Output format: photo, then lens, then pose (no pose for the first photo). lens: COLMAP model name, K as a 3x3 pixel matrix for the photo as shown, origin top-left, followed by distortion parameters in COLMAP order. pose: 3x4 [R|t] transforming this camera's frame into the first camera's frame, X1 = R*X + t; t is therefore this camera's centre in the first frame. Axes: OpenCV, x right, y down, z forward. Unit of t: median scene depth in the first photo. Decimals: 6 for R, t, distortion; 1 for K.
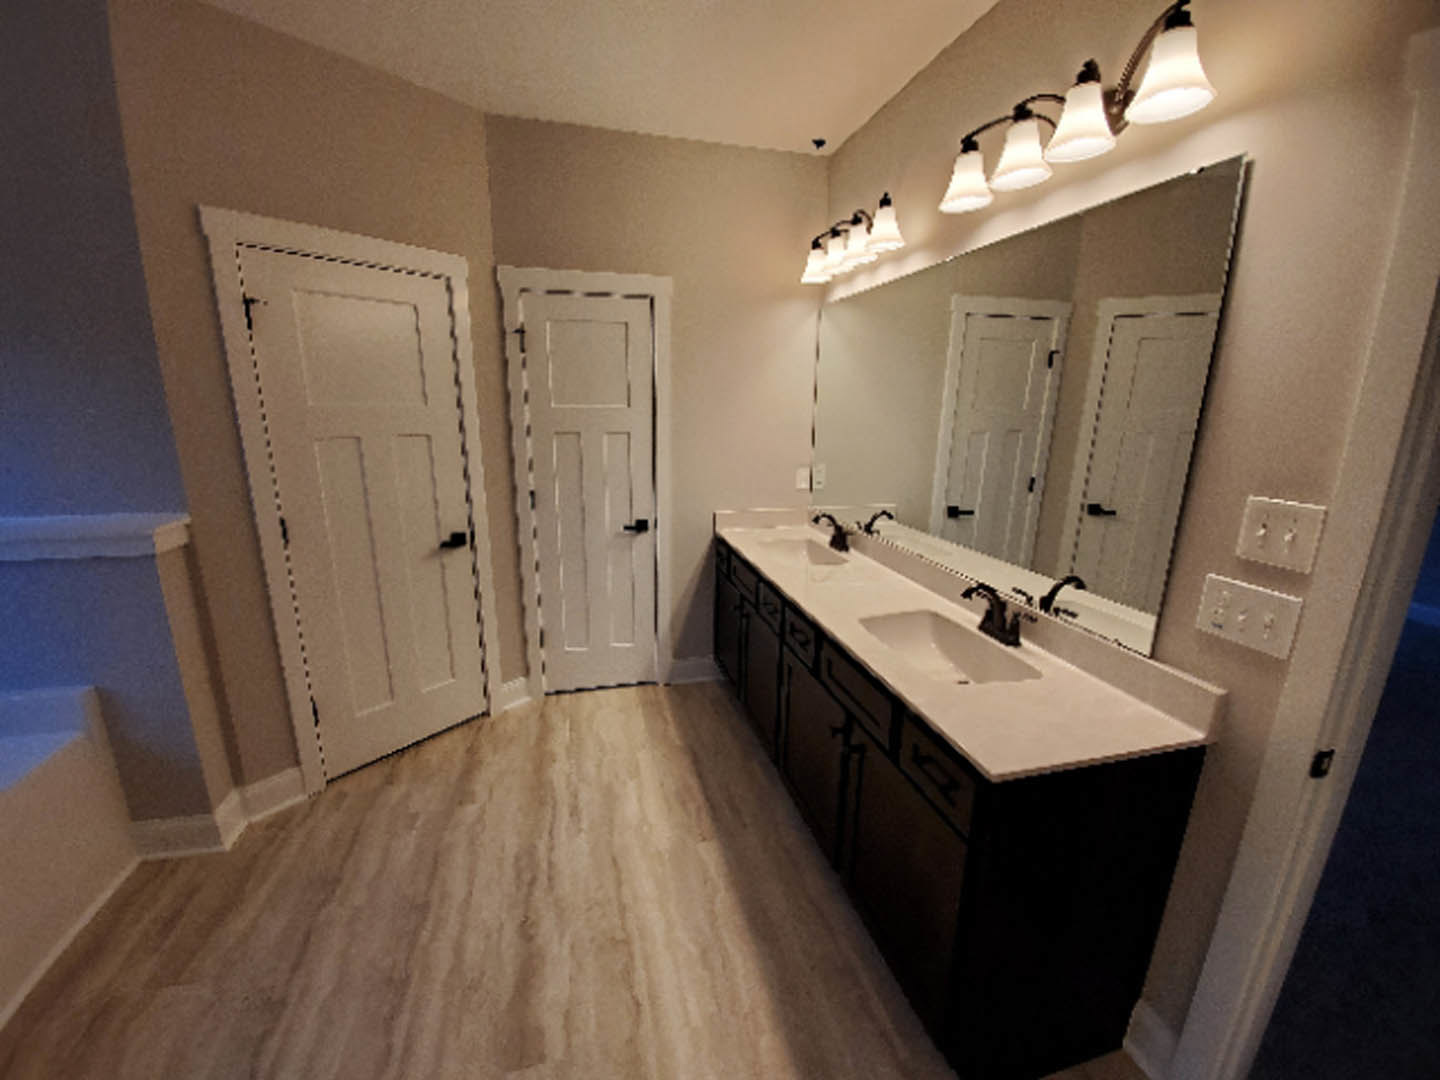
lens RADIAL K [[547.4, 0, 720.0], [0, 547.4, 540.0], [0, 0, 1]] dist [-0.028448, -0.000222]
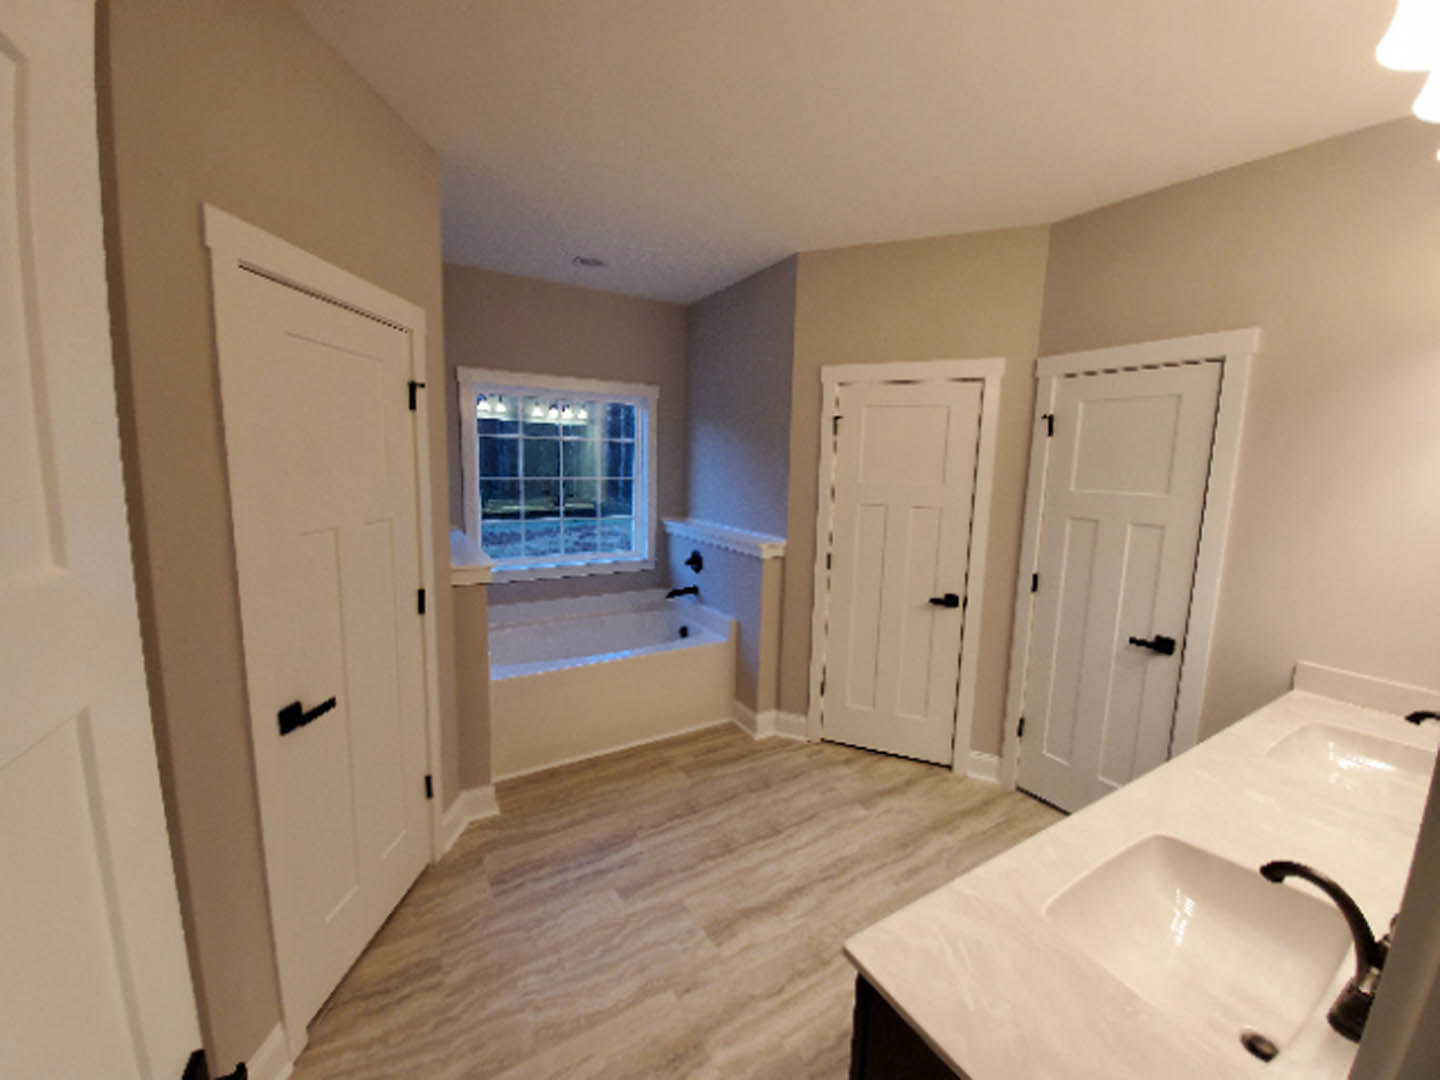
lens RADIAL K [[564.6, 0, 720.0], [0, 564.6, 540.0], [0, 0, 1]] dist [0.001126, 0.000004]
pose [[0.281507, 0.131484, -0.950508, 0.605041], [-0.244284, 0.967750, 0.061521, -0.096807], [0.927943, 0.214875, 0.304548, 0.203147]]
